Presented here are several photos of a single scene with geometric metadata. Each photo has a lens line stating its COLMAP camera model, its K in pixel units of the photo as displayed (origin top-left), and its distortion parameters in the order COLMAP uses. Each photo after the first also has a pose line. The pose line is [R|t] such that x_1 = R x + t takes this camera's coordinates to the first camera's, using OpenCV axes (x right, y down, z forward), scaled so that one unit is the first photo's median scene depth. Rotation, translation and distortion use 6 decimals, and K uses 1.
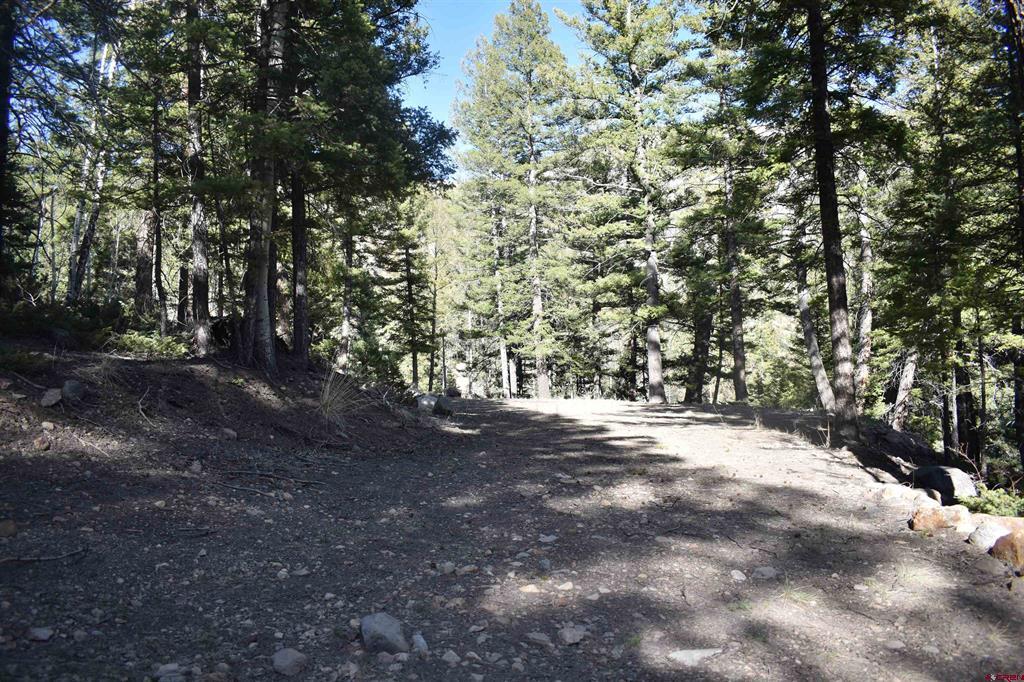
lens RADIAL K [[794.9, 0, 512.0], [0, 794.9, 341.0], [0, 0, 1]] dist [-0.109735, 0.030231]
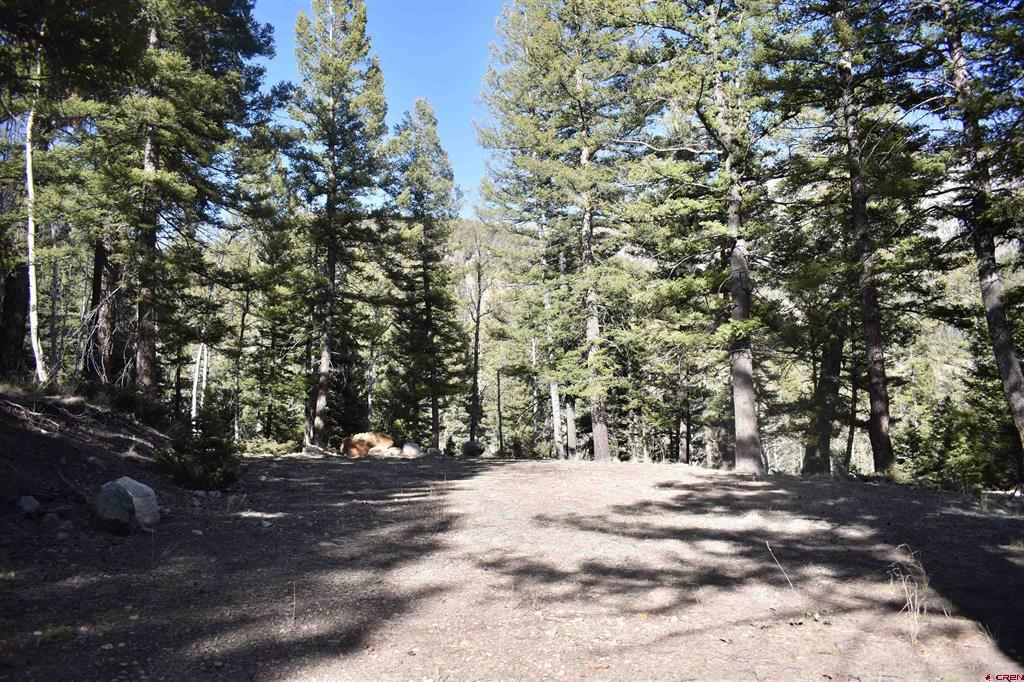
lens RADIAL K [[794.9, 0, 512.0], [0, 794.9, 341.0], [0, 0, 1]] dist [-0.109735, 0.030231]
pose [[0.985569, -0.014301, -0.168667, 0.095703], [0.004515, 0.998291, -0.058260, 0.009801], [0.169212, 0.056657, 0.983950, 0.308026]]
